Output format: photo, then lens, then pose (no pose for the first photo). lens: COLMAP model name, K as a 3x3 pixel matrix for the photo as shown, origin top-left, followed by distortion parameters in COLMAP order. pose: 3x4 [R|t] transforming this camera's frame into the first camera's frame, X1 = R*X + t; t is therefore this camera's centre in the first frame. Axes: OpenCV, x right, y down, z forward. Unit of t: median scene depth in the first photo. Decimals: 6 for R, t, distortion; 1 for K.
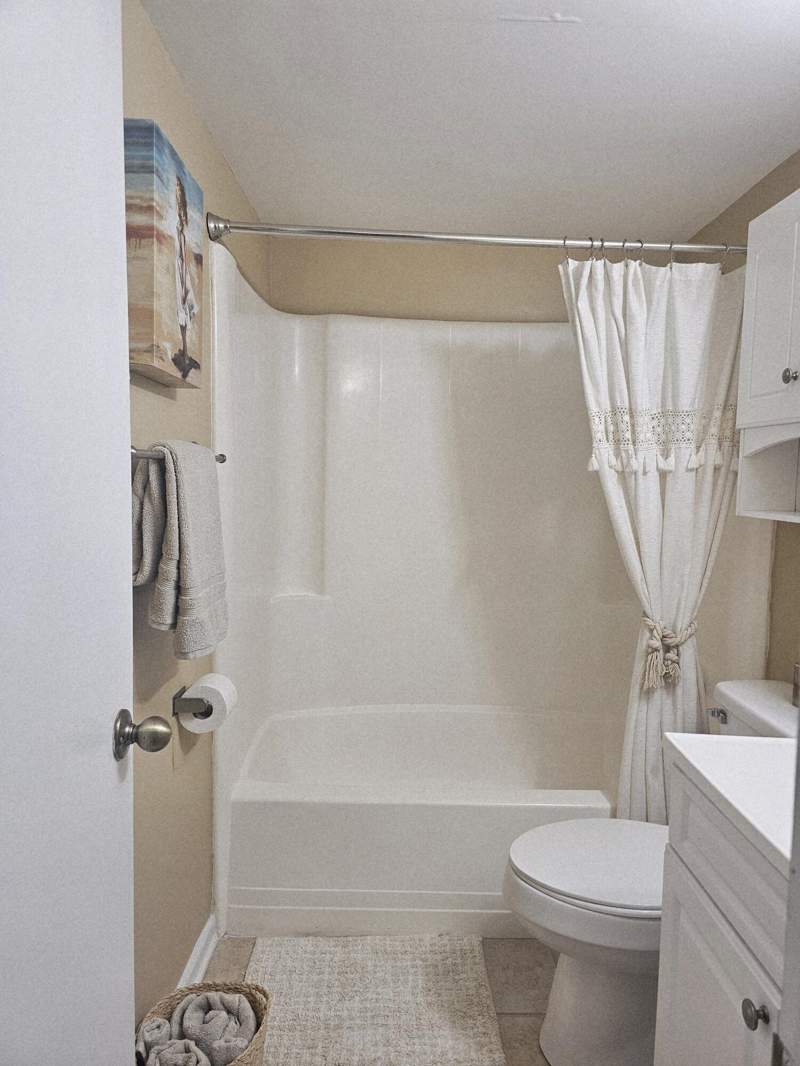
lens RADIAL K [[717.9, 0, 400.0], [0, 717.9, 533.0], [0, 0, 1]] dist [0.065701, -0.075244]
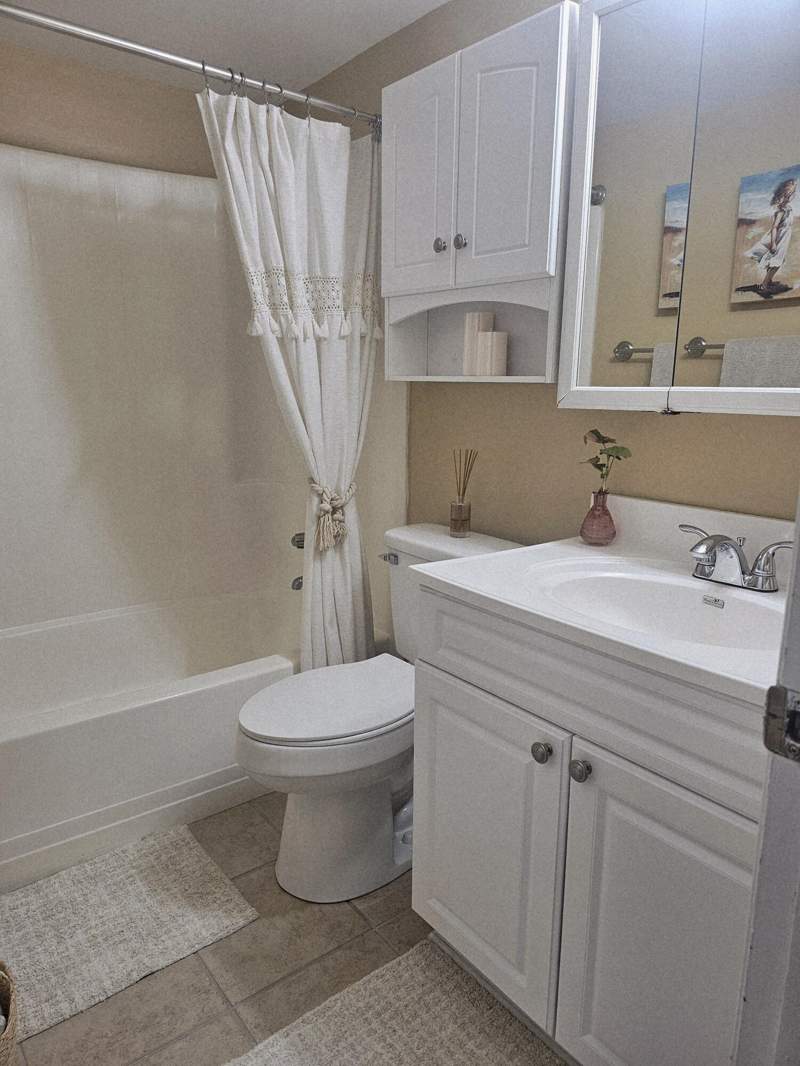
lens RADIAL K [[725.1, 0, 402.2], [0, 725.1, 550.5], [0, 0, 1]] dist [0.063005, -0.077773]
pose [[0.791537, -0.150021, 0.592422, -0.200596], [0.057086, 0.983312, 0.172736, 0.038712], [-0.608450, -0.102908, 0.786892, 0.085215]]
